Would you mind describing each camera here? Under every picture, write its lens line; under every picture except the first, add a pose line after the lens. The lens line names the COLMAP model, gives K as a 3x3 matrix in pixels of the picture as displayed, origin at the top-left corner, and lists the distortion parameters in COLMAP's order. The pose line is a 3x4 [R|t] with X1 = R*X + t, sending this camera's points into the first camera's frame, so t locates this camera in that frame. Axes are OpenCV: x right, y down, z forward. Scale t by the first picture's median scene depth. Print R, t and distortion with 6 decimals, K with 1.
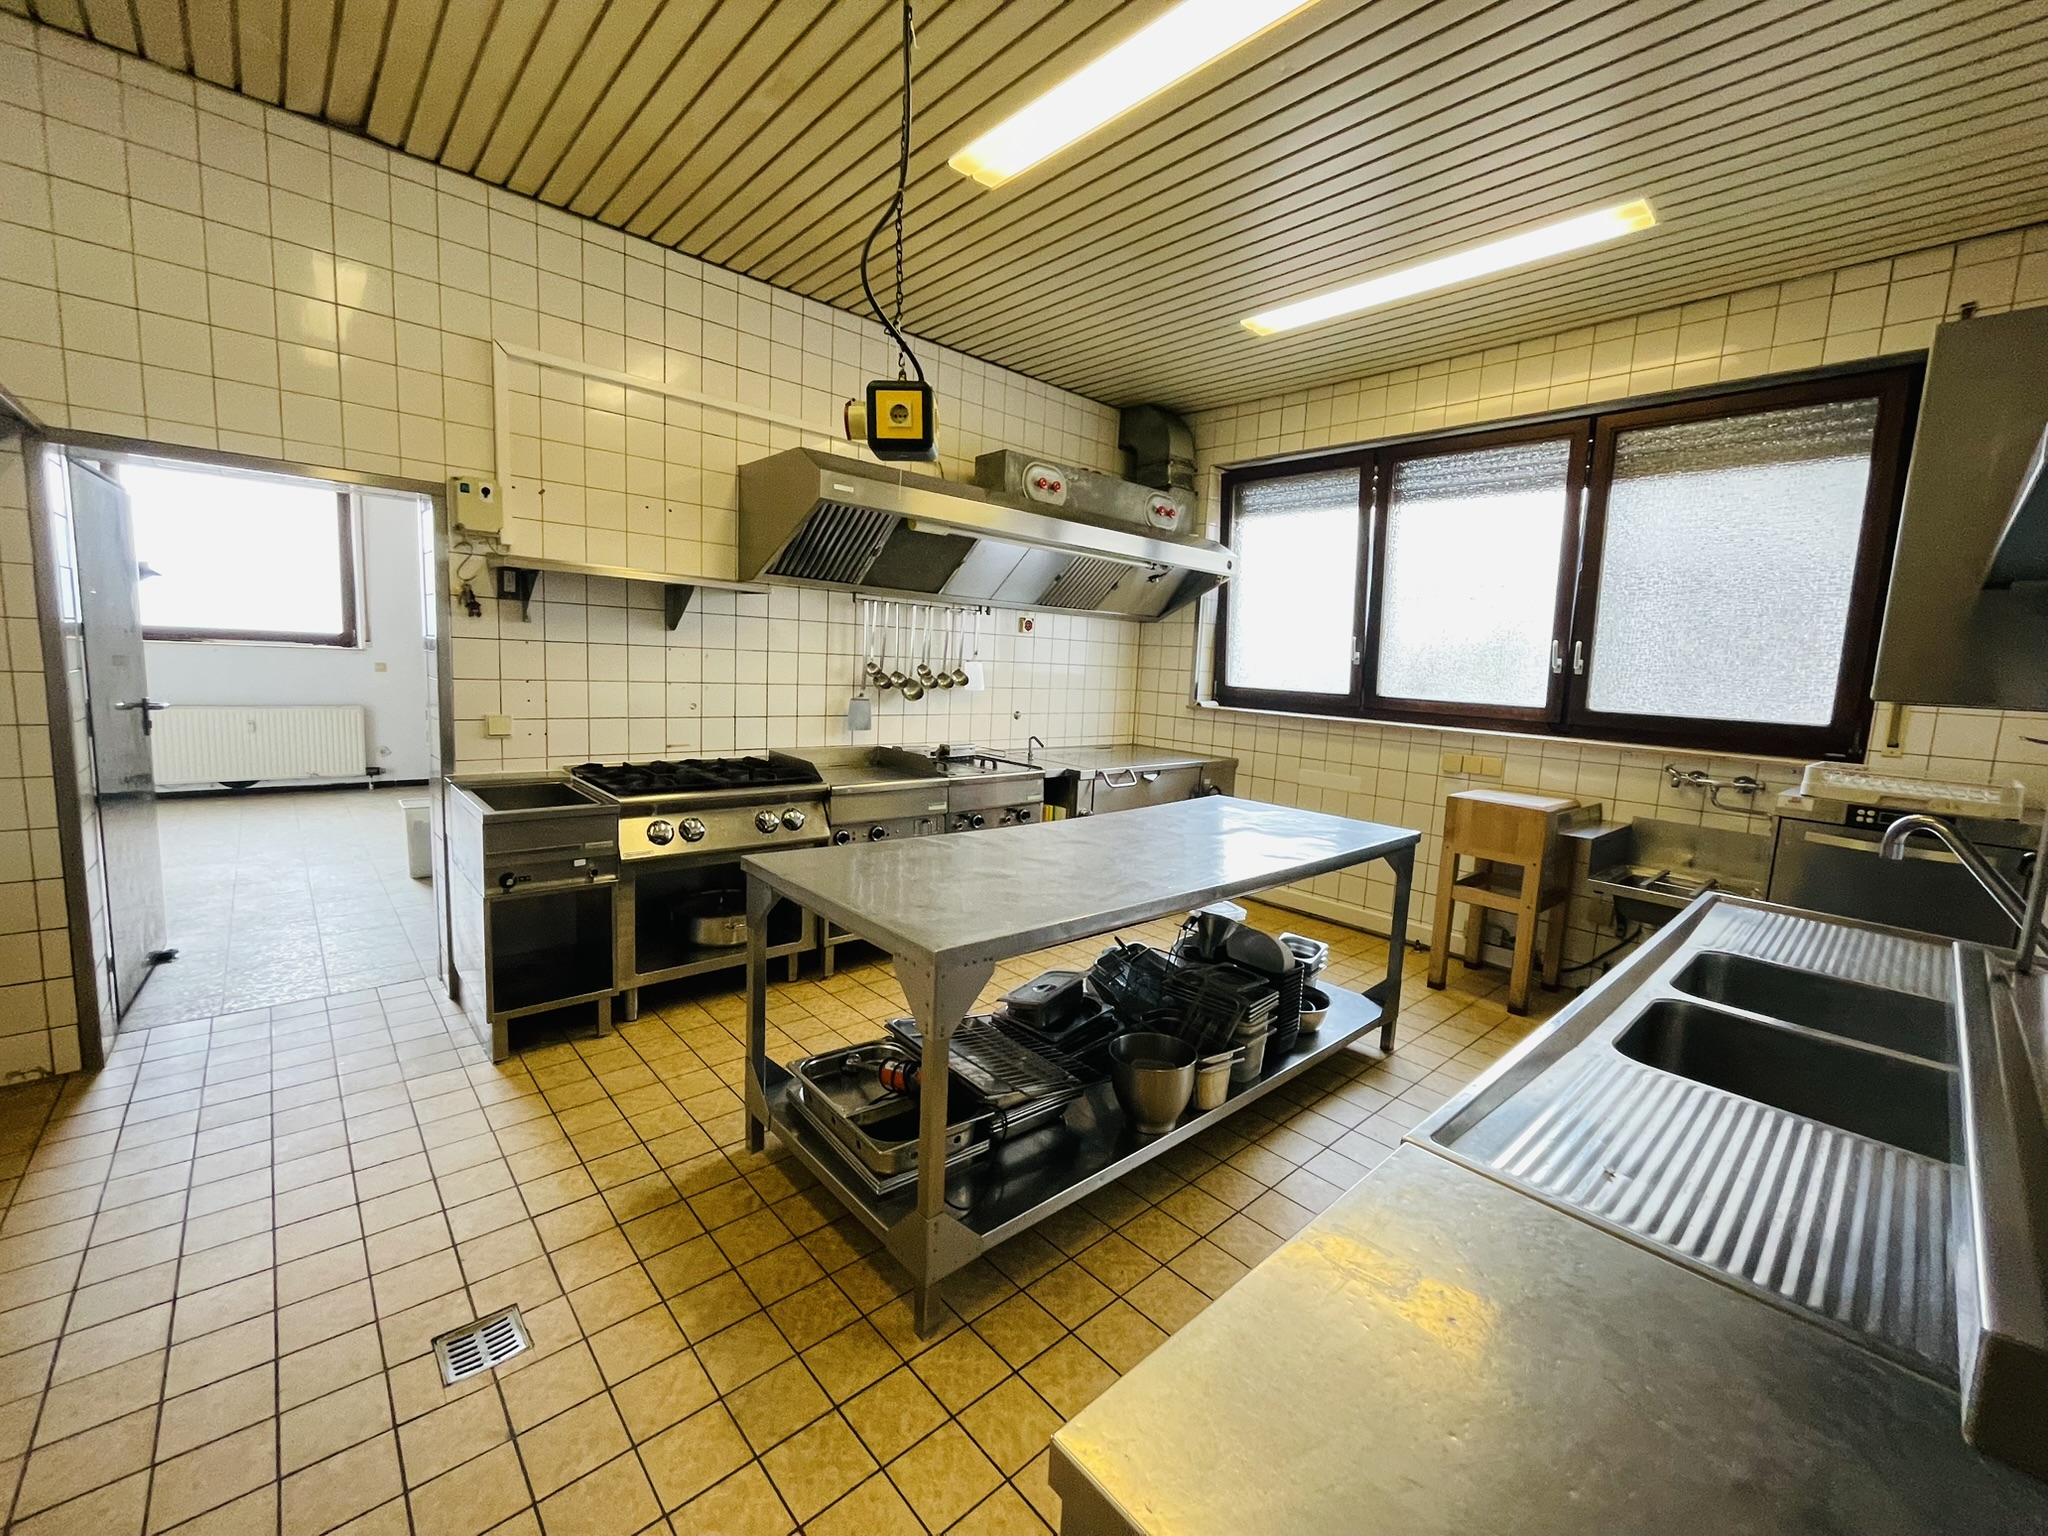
lens RADIAL K [[827.6, 0, 1029.5], [0, 827.6, 759.9], [0, 0, 1]] dist [-0.001587, -0.000418]
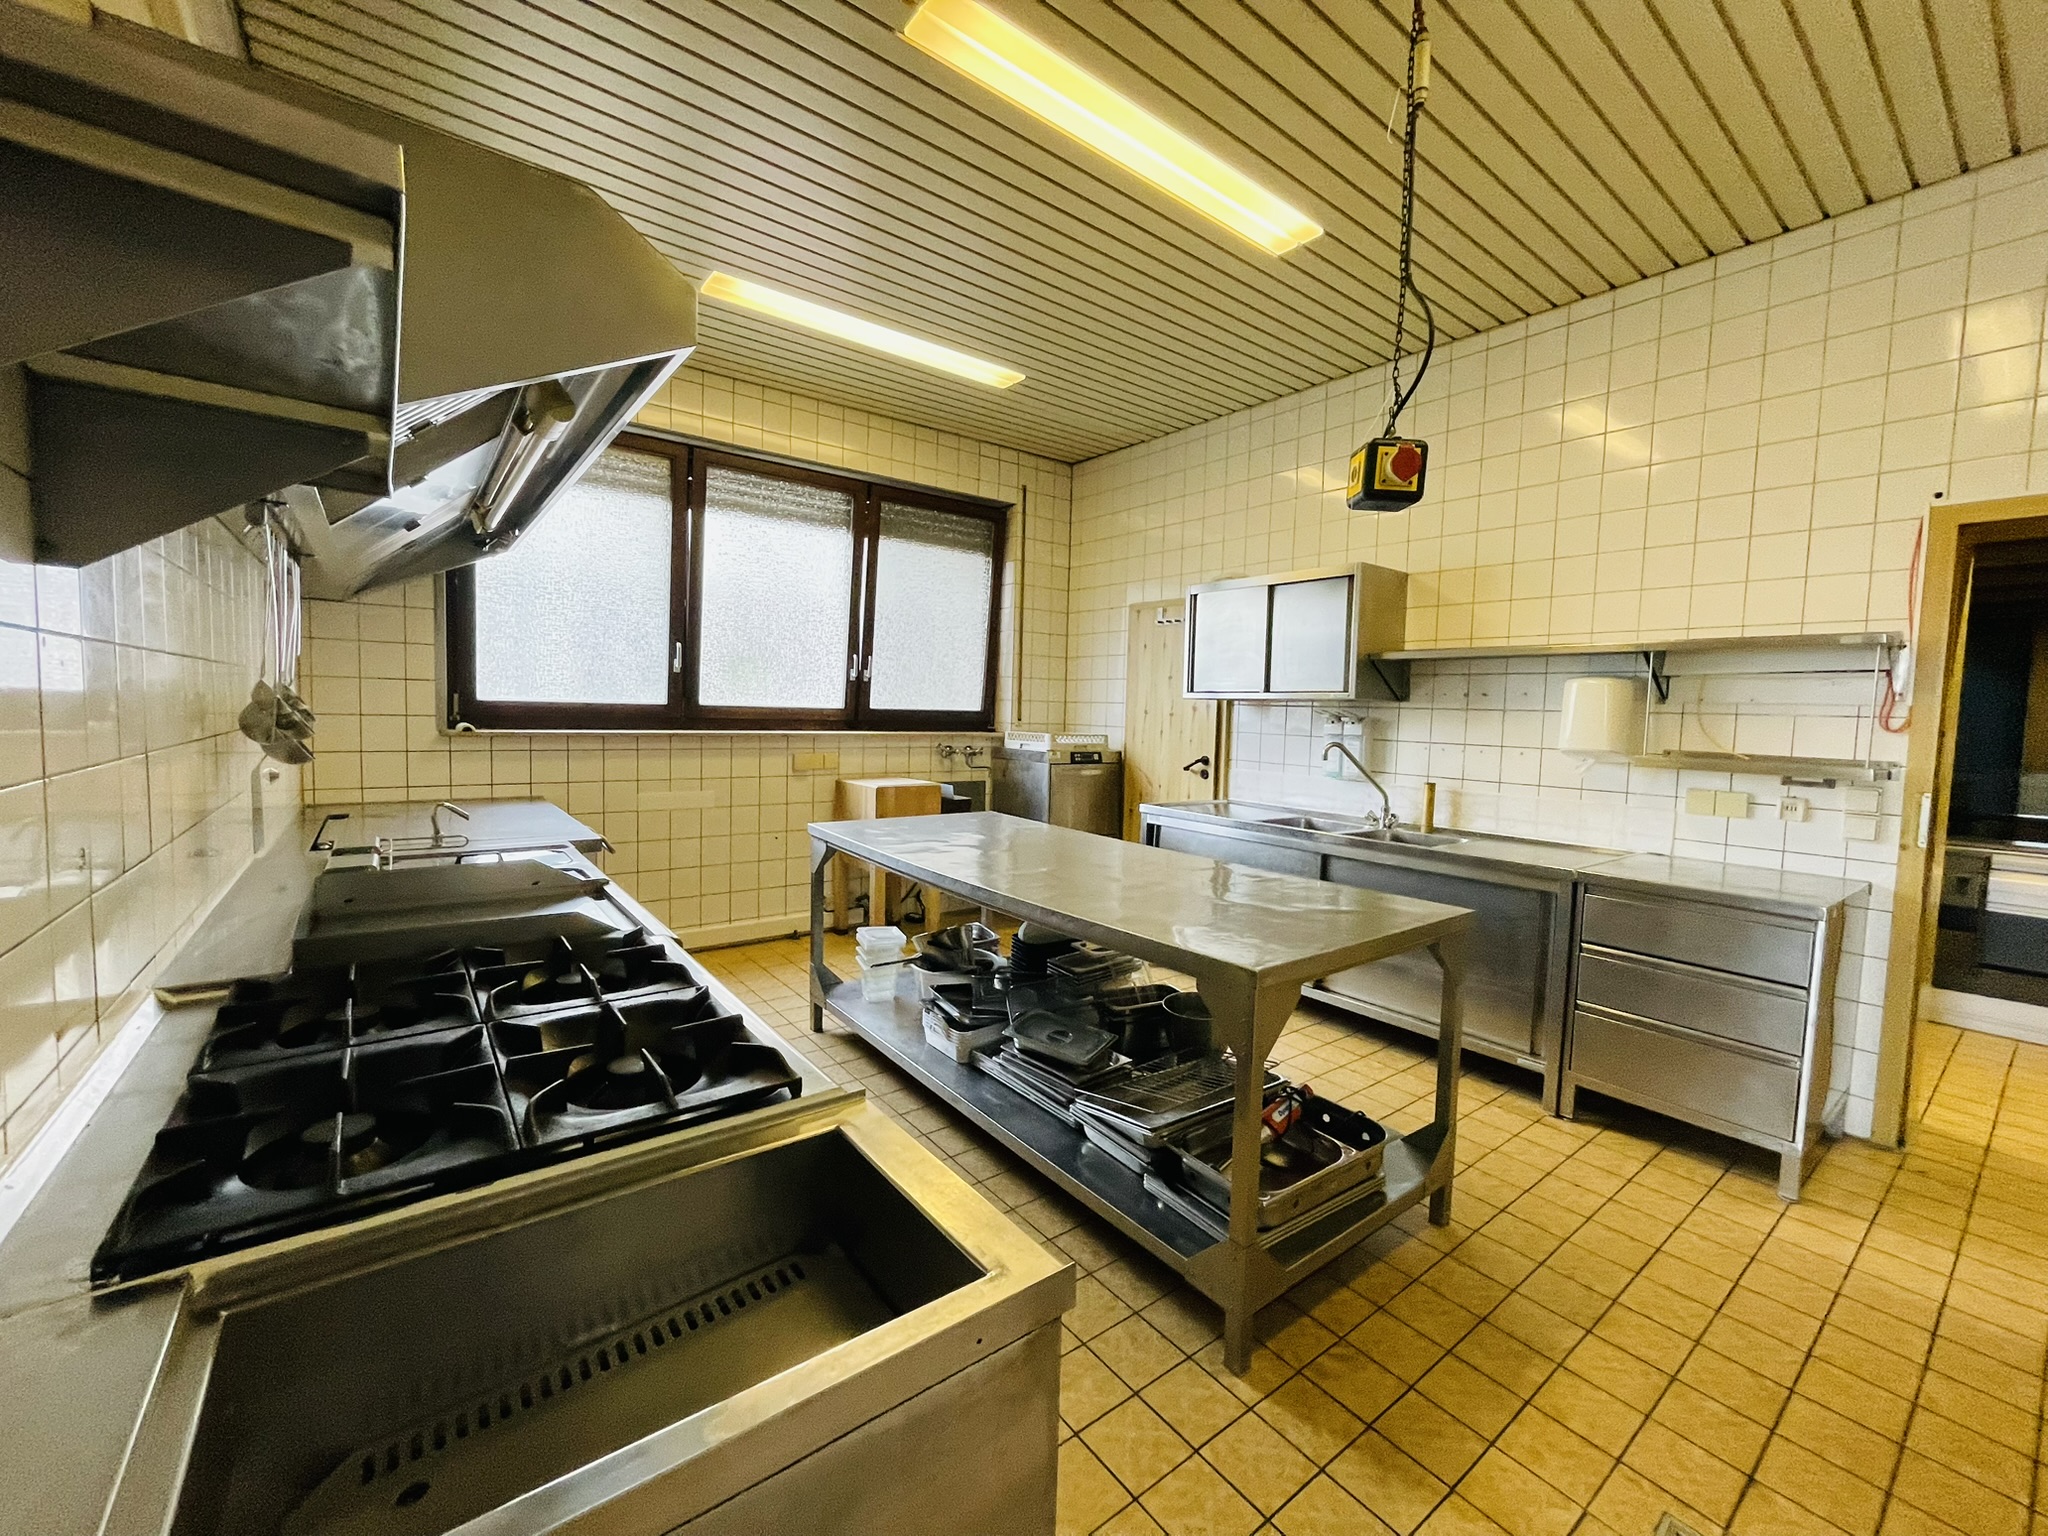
lens RADIAL K [[821.5, 0, 1024.0], [0, 821.5, 768.0], [0, 0, 1]] dist [0.010012, 0.000043]
pose [[0.086553, -0.126497, 0.988184, -0.533782], [0.096088, 0.988342, 0.118101, -0.087183], [-0.991603, 0.084730, 0.097699, 0.567853]]
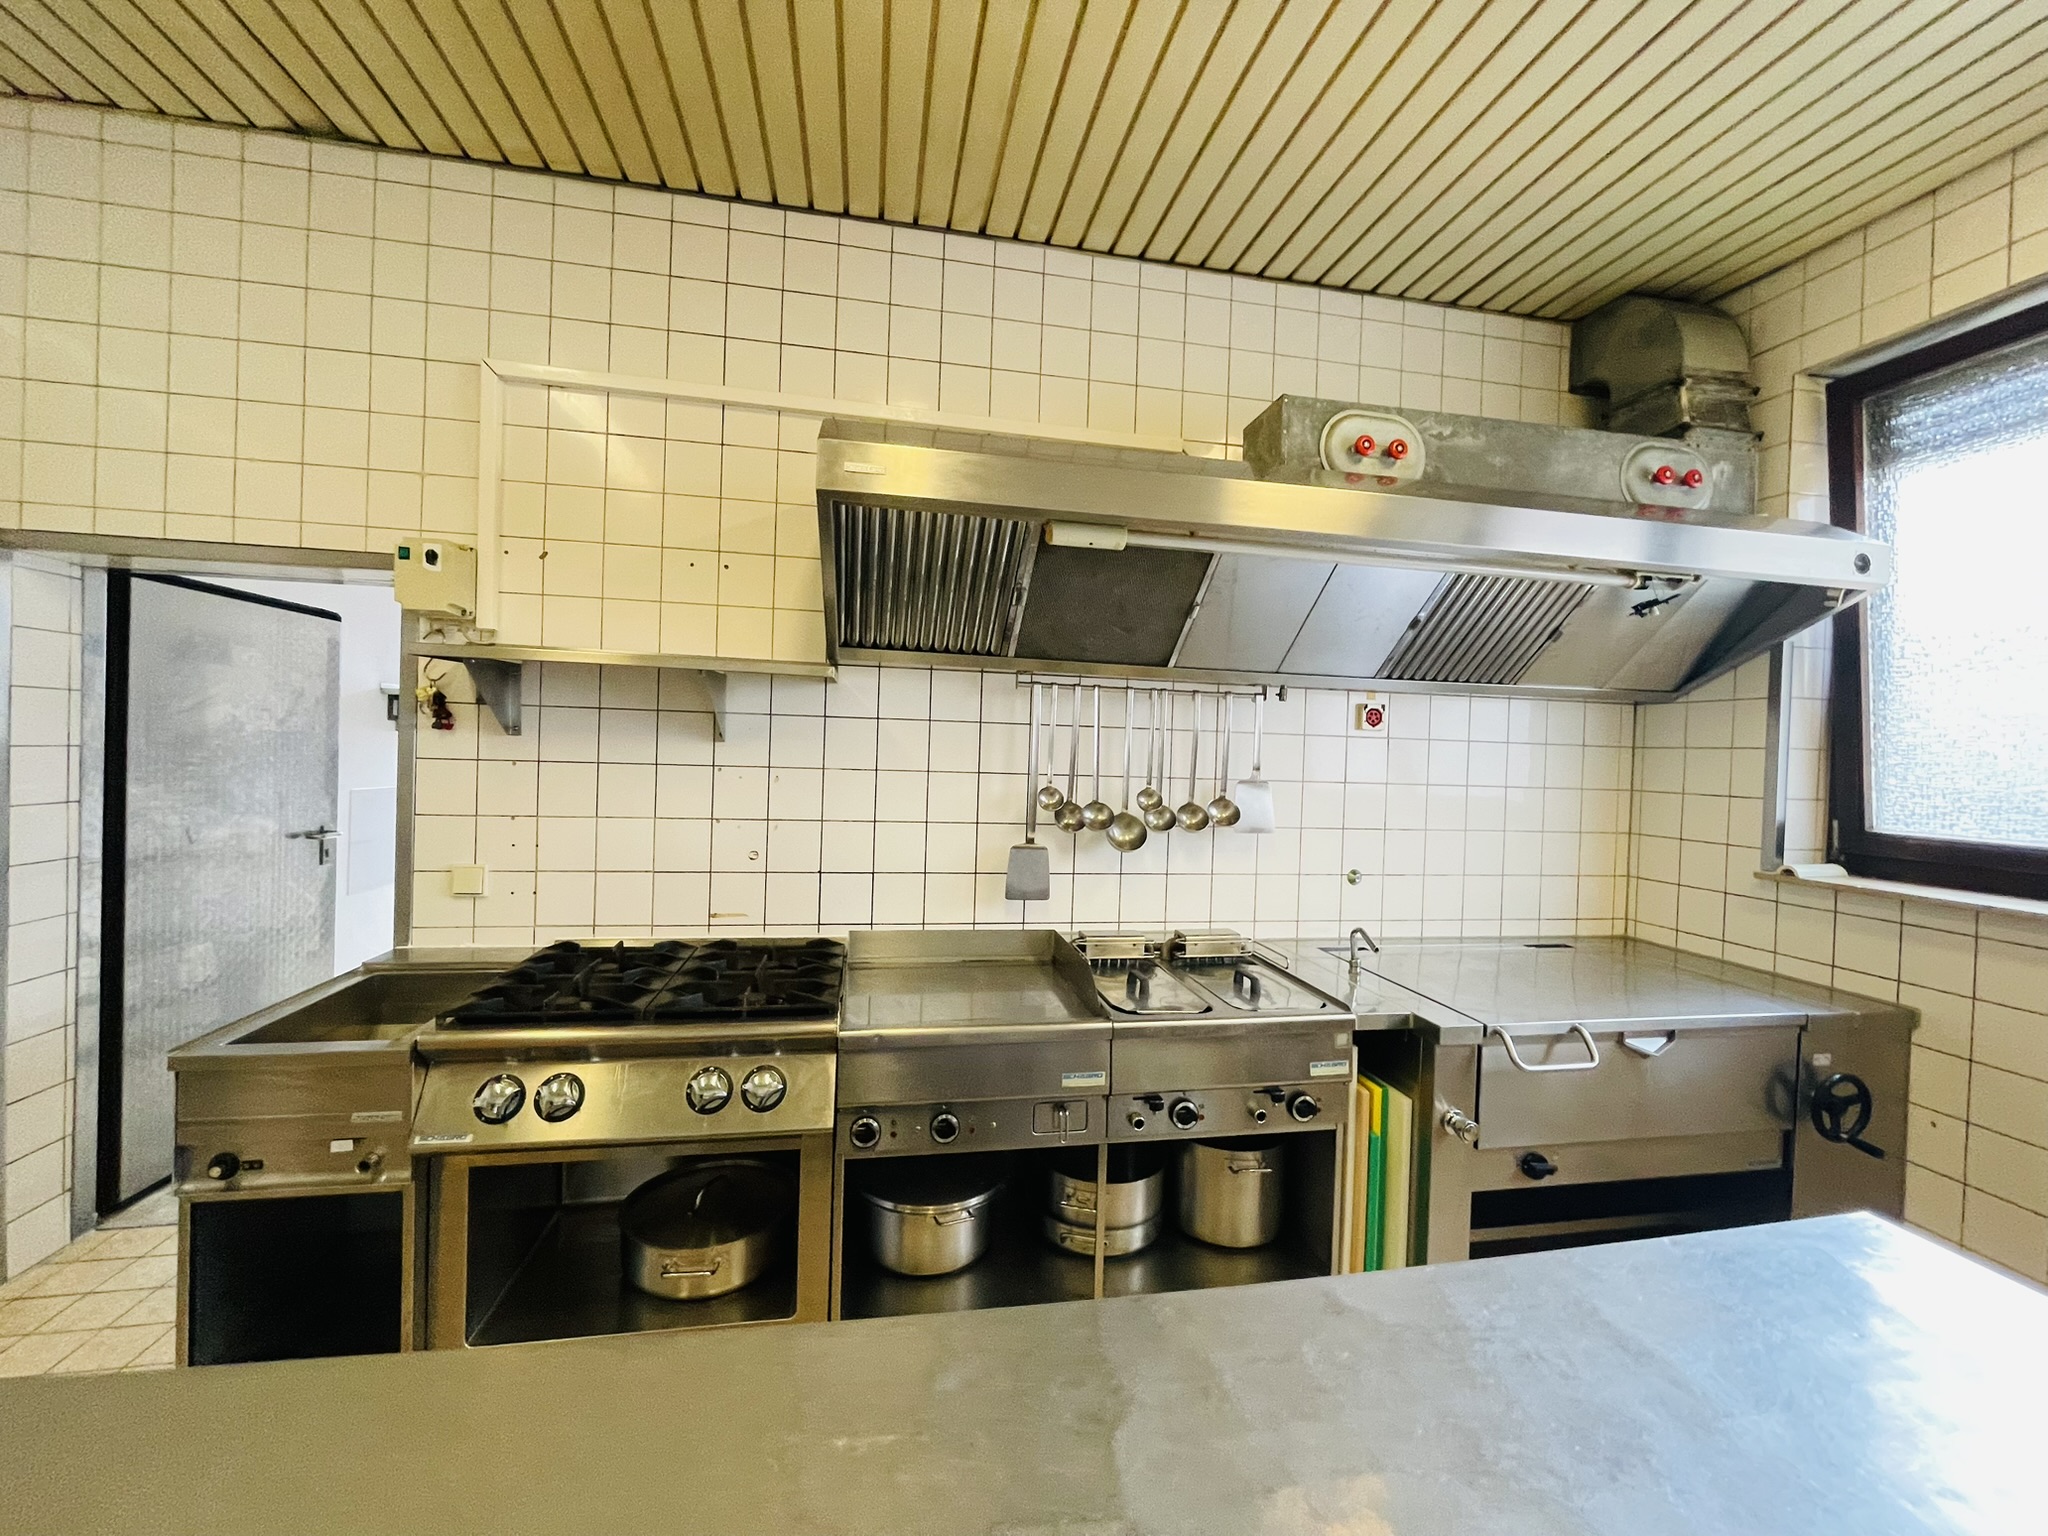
lens RADIAL K [[827.6, 0, 1029.5], [0, 827.6, 759.9], [0, 0, 1]] dist [-0.001587, -0.000418]
pose [[0.851476, -0.015024, -0.524179, 0.103070], [-0.053914, 0.991784, -0.116004, -0.062434], [0.521615, 0.127035, 0.843670, 0.456286]]
